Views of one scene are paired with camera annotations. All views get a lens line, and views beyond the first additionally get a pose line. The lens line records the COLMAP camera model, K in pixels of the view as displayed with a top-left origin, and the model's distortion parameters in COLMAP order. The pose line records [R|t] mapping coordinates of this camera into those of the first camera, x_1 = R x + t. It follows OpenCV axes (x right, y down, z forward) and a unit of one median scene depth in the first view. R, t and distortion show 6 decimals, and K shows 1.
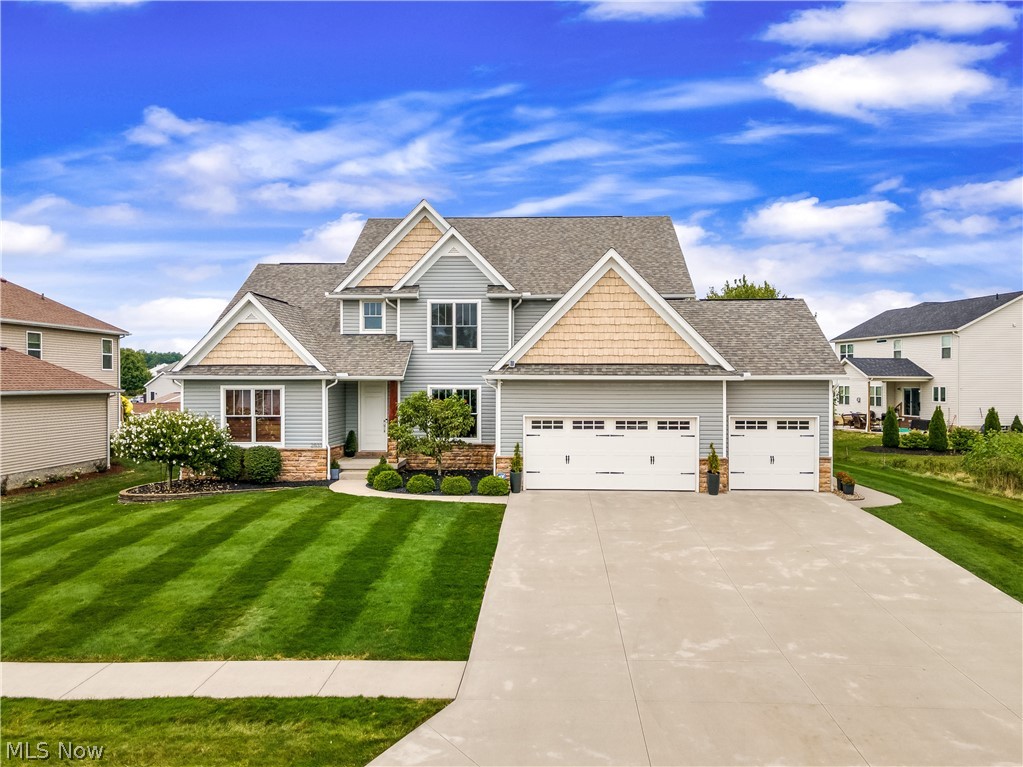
lens RADIAL K [[831.5, 0, 511.5], [0, 831.5, 383.5], [0, 0, 1]] dist [0.004843, -0.000133]
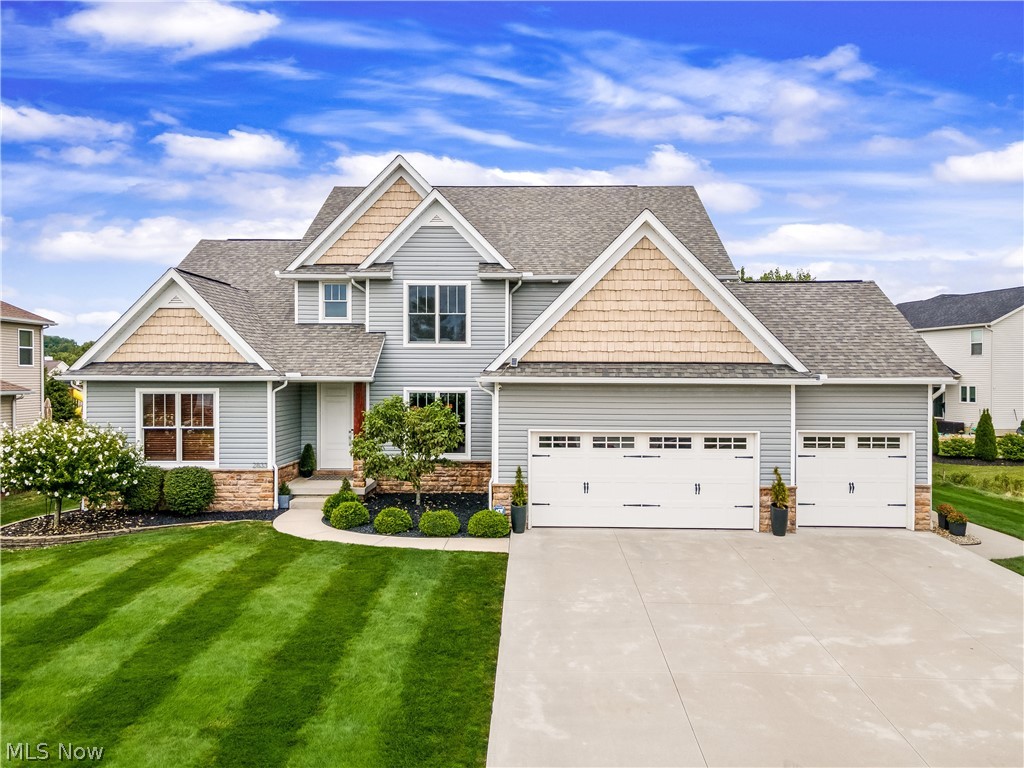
lens RADIAL K [[779.9, 0, 512.0], [0, 779.9, 384.0], [0, 0, 1]] dist [0.006293, 0.002265]
pose [[0.999601, 0.002045, 0.028163, -0.020905], [-0.002327, 0.999947, 0.009979, -0.010624], [-0.028141, -0.010041, 0.999554, 0.288144]]
